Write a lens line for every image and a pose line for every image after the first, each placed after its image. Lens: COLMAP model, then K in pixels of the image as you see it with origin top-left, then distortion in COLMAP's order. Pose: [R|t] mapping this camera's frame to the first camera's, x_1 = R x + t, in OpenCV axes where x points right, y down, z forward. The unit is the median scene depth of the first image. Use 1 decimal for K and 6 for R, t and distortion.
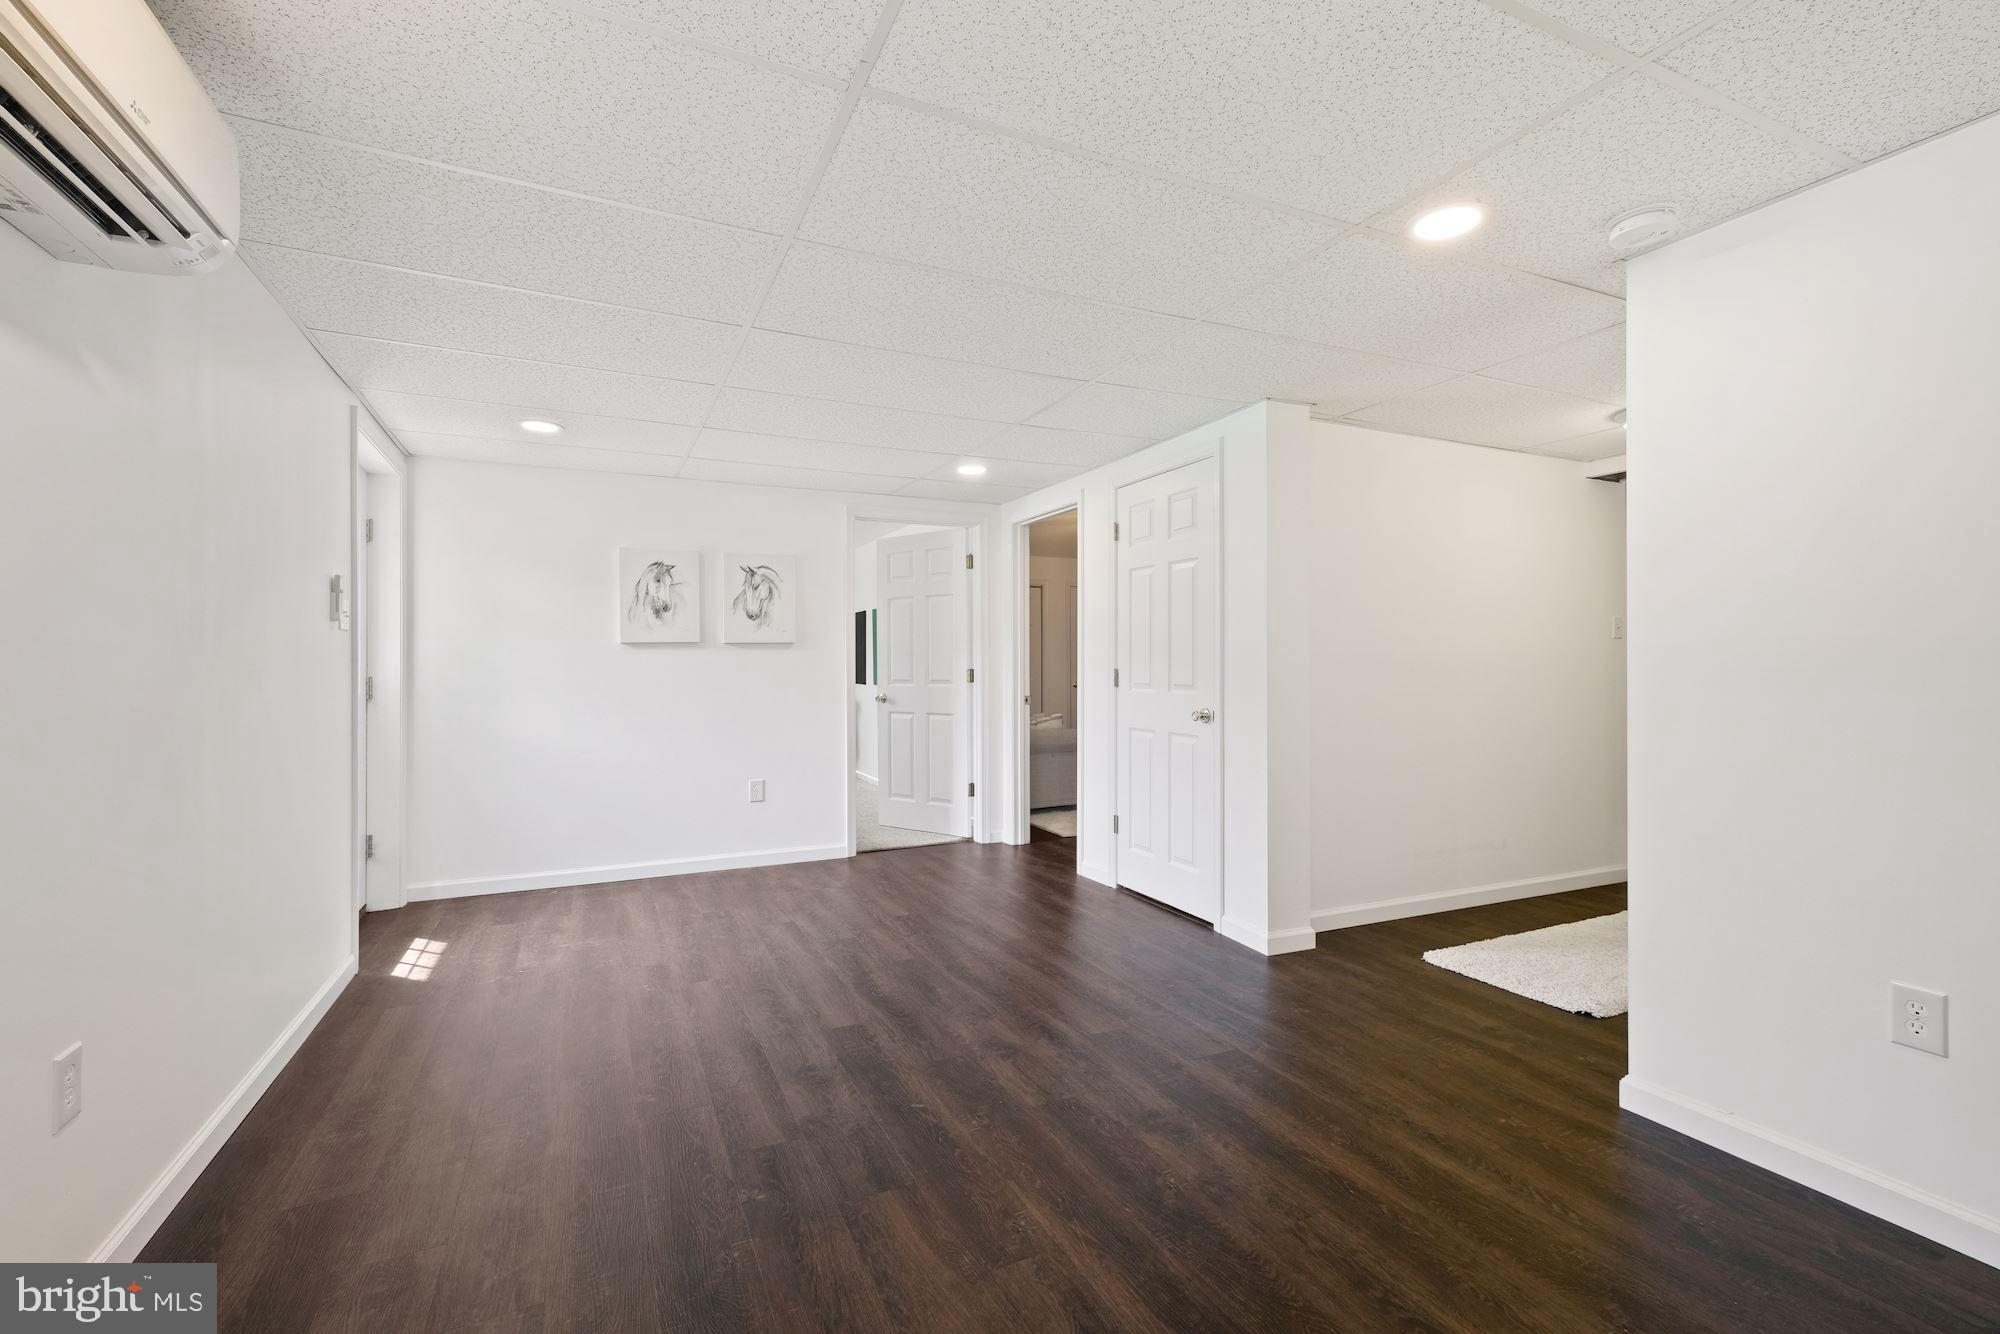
lens RADIAL K [[869.0, 0, 1002.6], [0, 869.0, 661.4], [0, 0, 1]] dist [-0.010062, 0.001675]
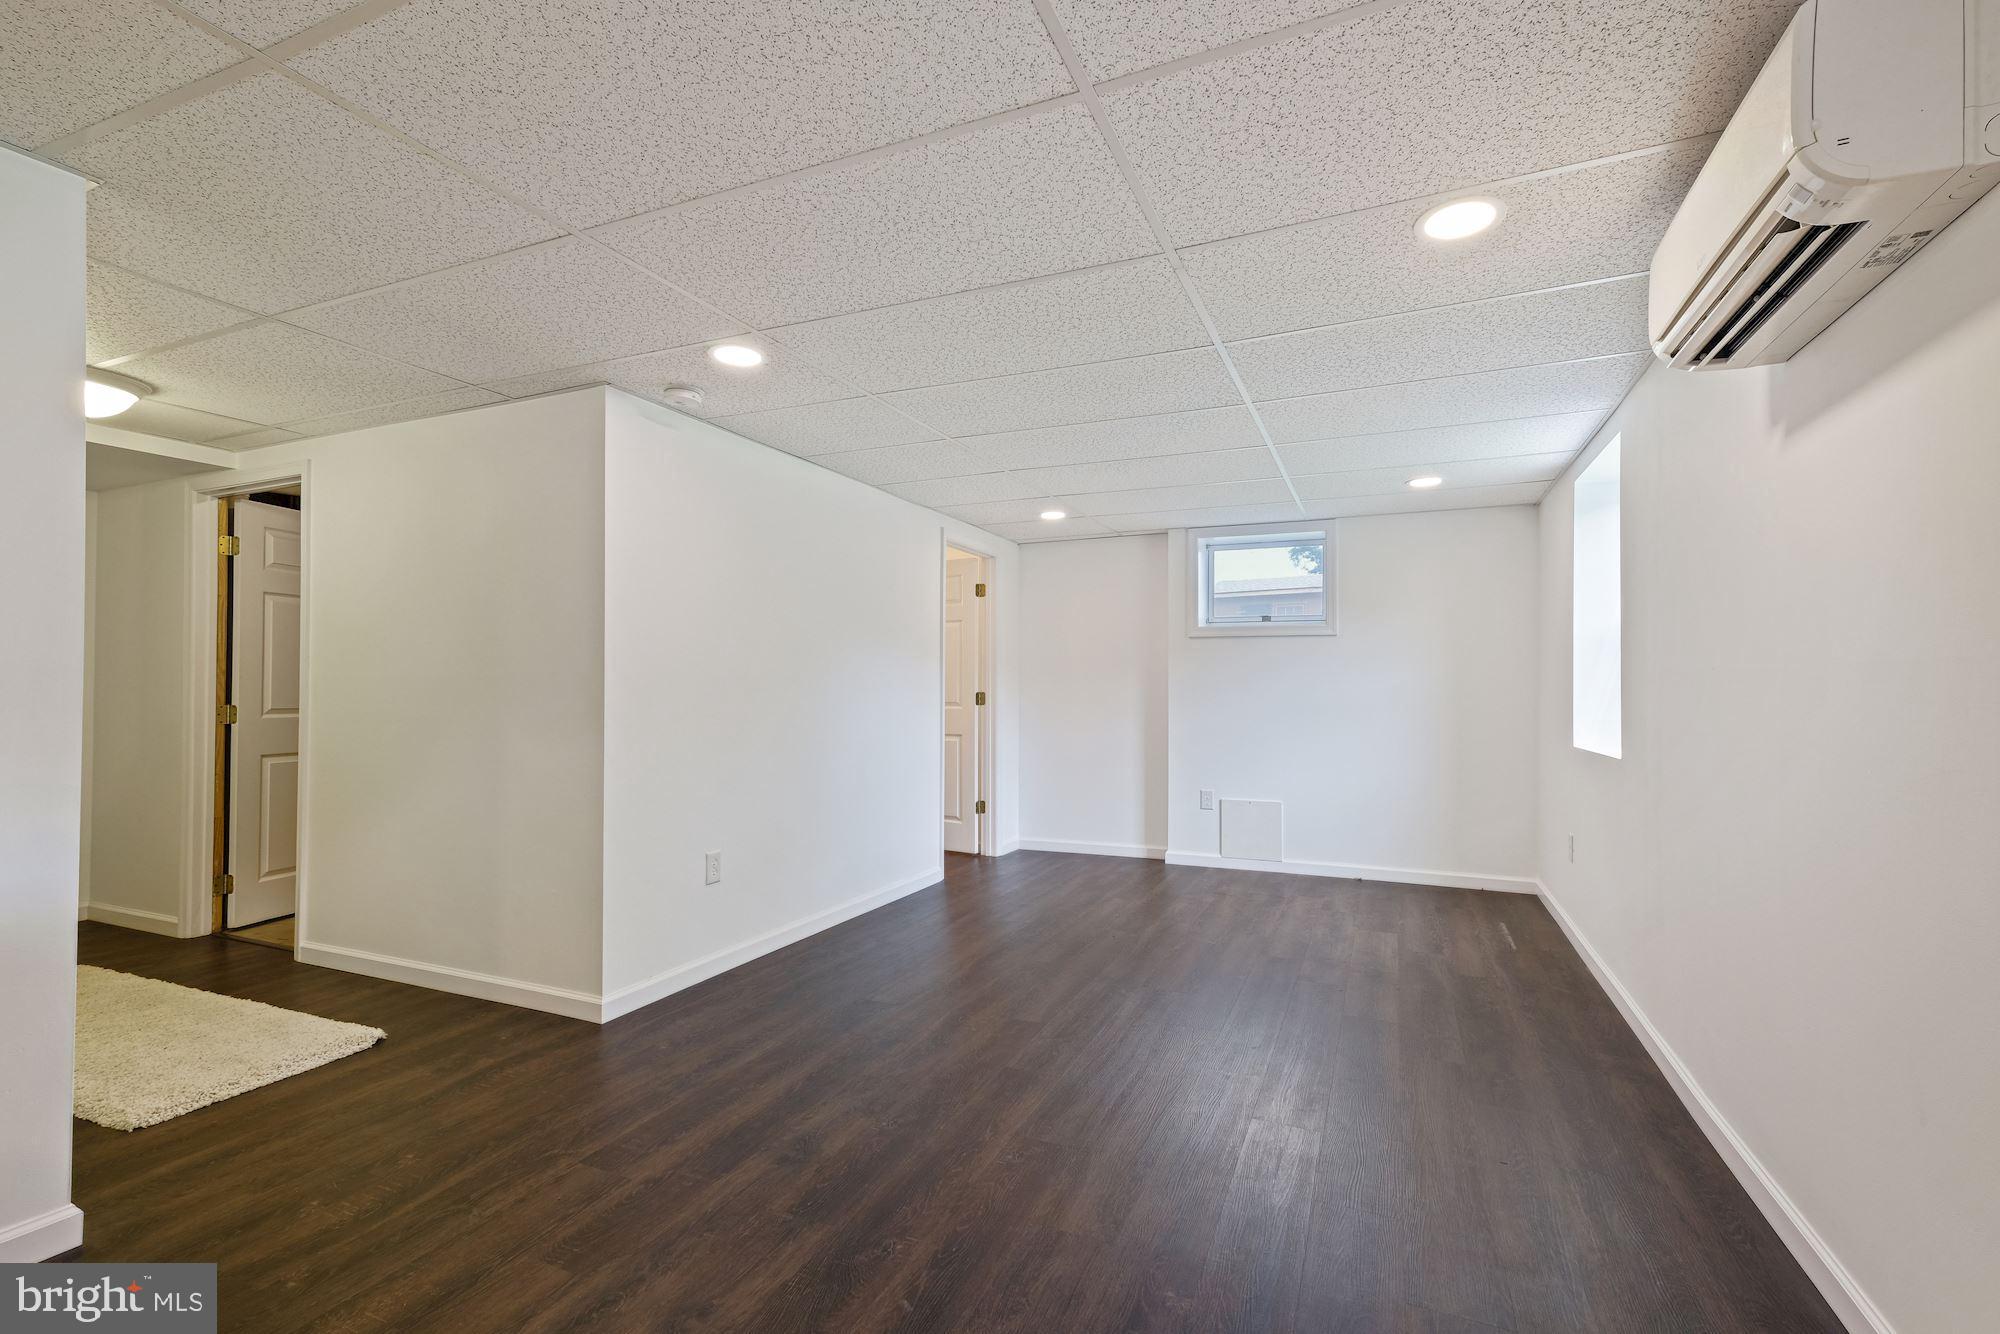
lens RADIAL K [[869.0, 0, 1008.5], [0, 869.0, 683.1], [0, 0, 1]] dist [-0.010062, 0.001675]
pose [[-0.655778, 0.008740, 0.754903, -0.637217], [-0.001247, 0.999919, -0.012660, 0.012964], [-0.754952, -0.009243, -0.655715, 1.299900]]
